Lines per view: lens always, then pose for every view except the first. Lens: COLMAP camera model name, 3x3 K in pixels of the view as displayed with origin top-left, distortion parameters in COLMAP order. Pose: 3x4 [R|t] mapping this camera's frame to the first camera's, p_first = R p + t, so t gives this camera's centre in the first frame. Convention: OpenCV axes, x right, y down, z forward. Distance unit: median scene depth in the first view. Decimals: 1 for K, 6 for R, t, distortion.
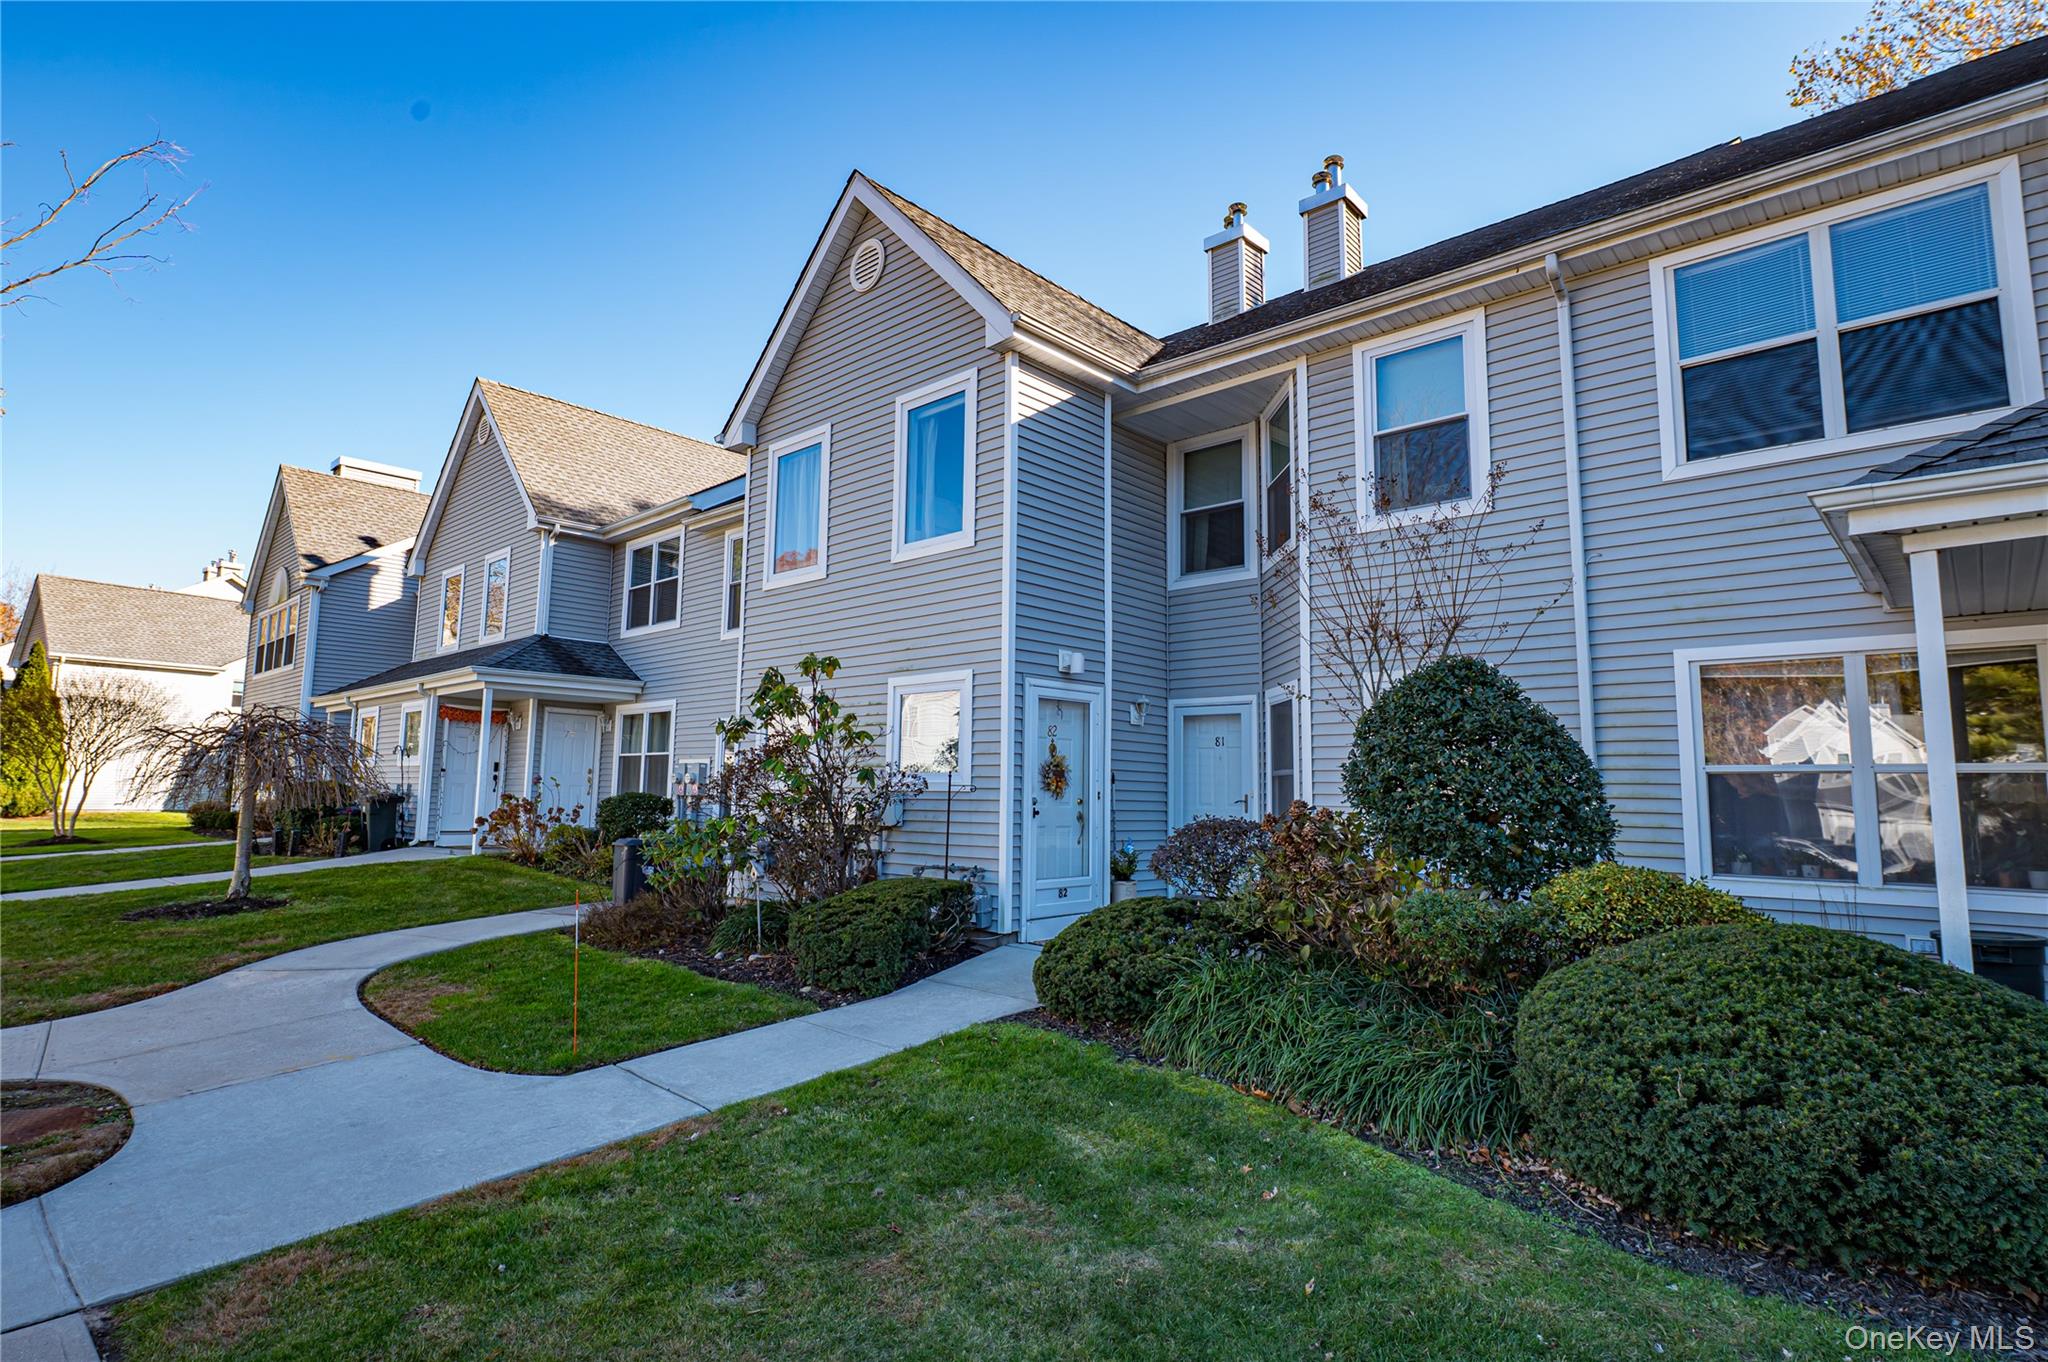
lens RADIAL K [[1046.0, 0, 1020.2], [0, 1046.0, 670.6], [0, 0, 1]] dist [-0.006700, -0.001502]
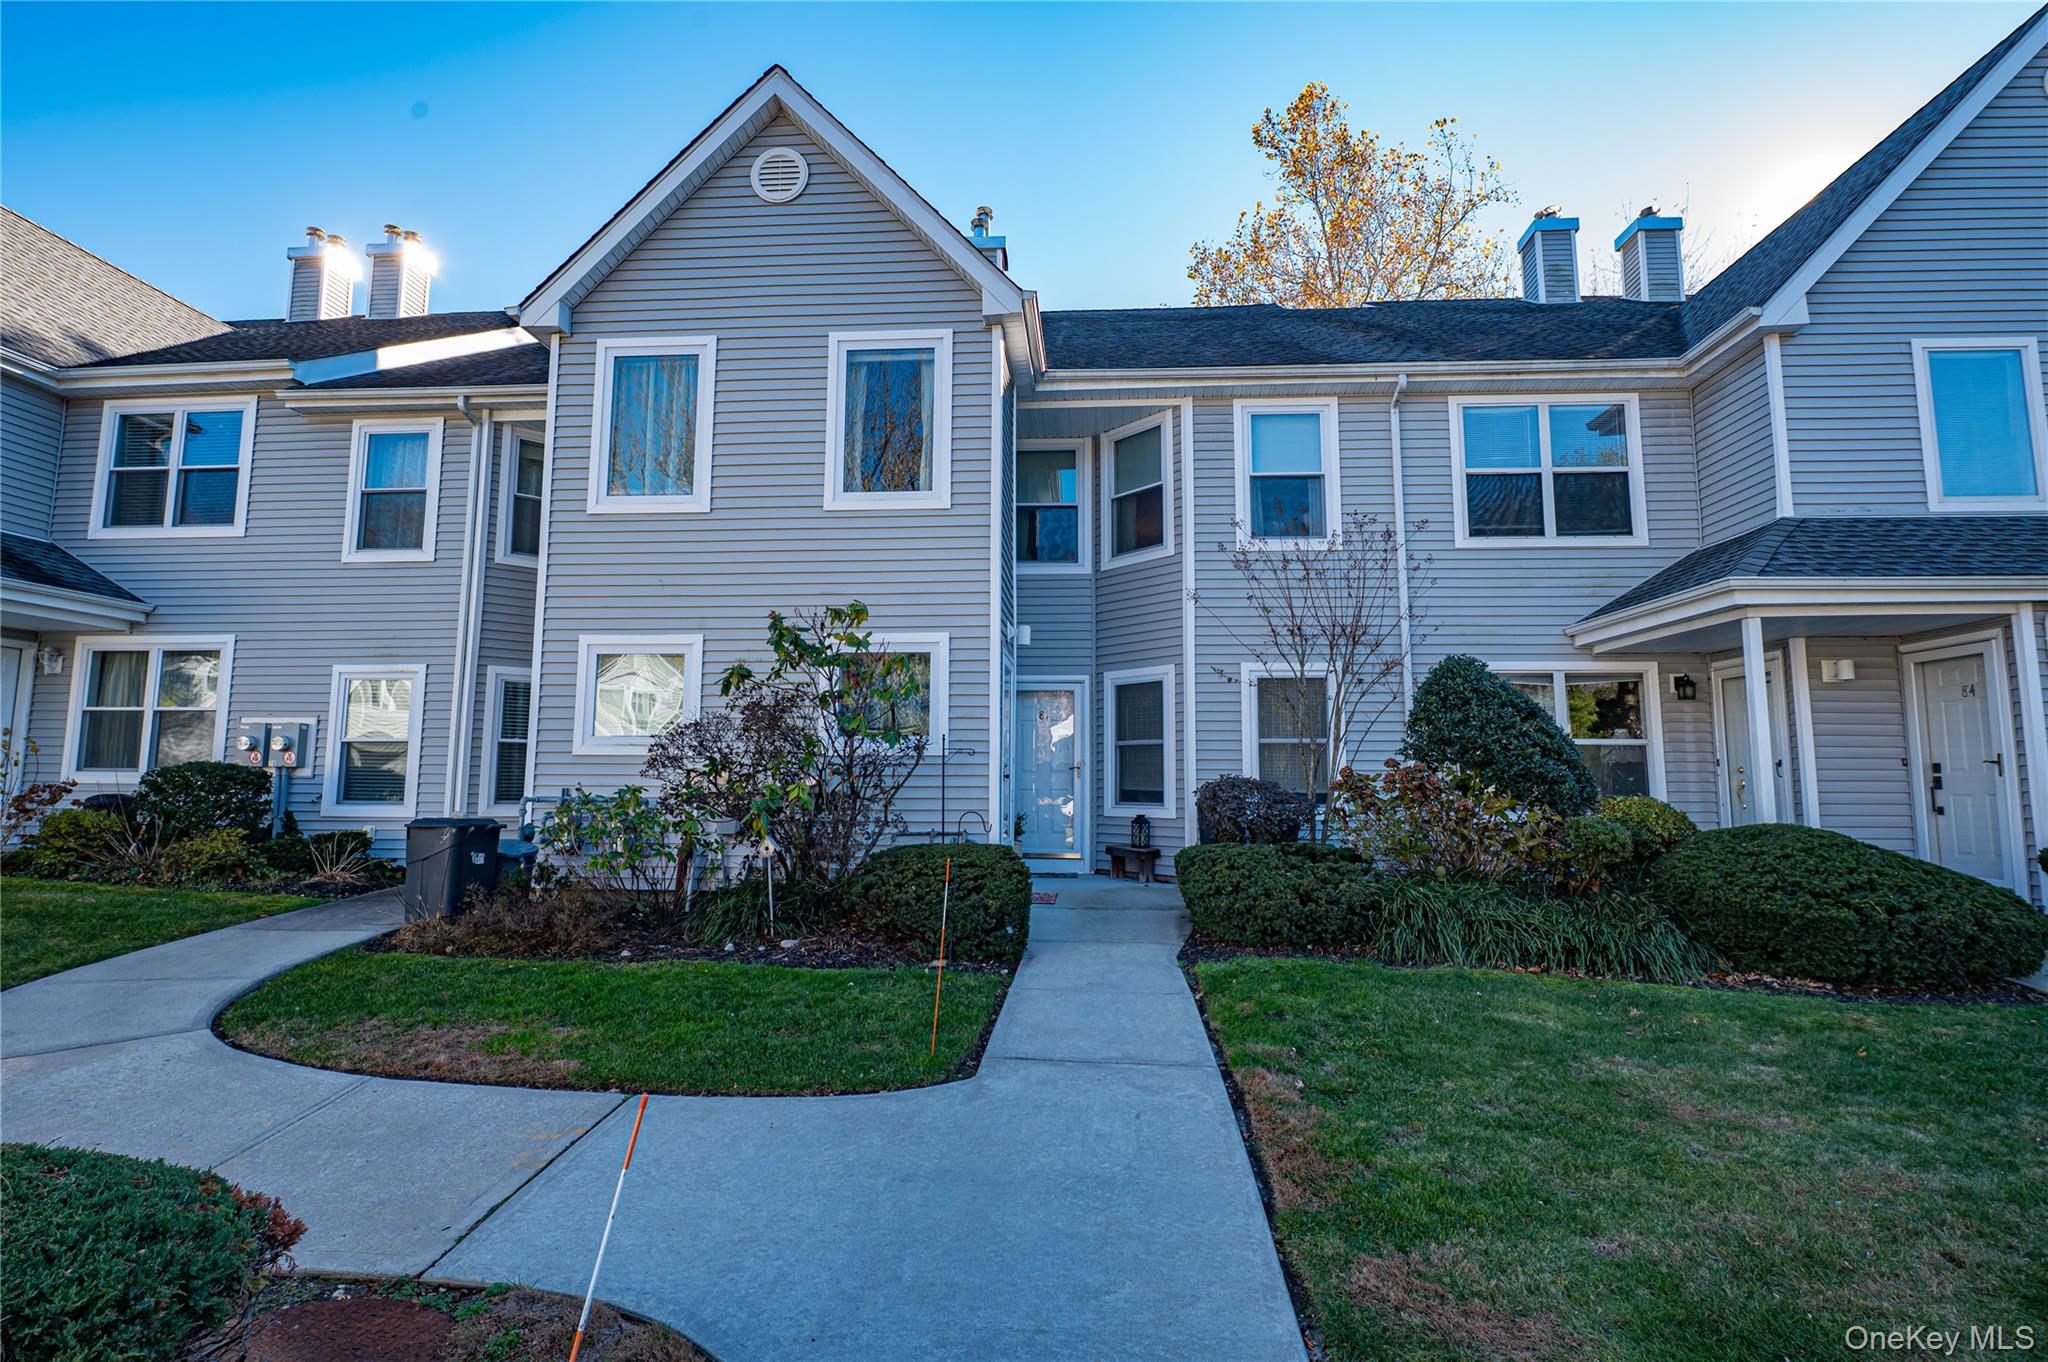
lens RADIAL K [[986.6, 0, 1025.7], [0, 986.6, 673.5], [0, 0, 1]] dist [-0.009160, -0.000629]
pose [[0.777670, 0.060313, 0.625772, -0.552575], [-0.068339, 0.997599, -0.011223, 0.041197], [-0.624947, -0.034037, 0.779925, 0.217528]]
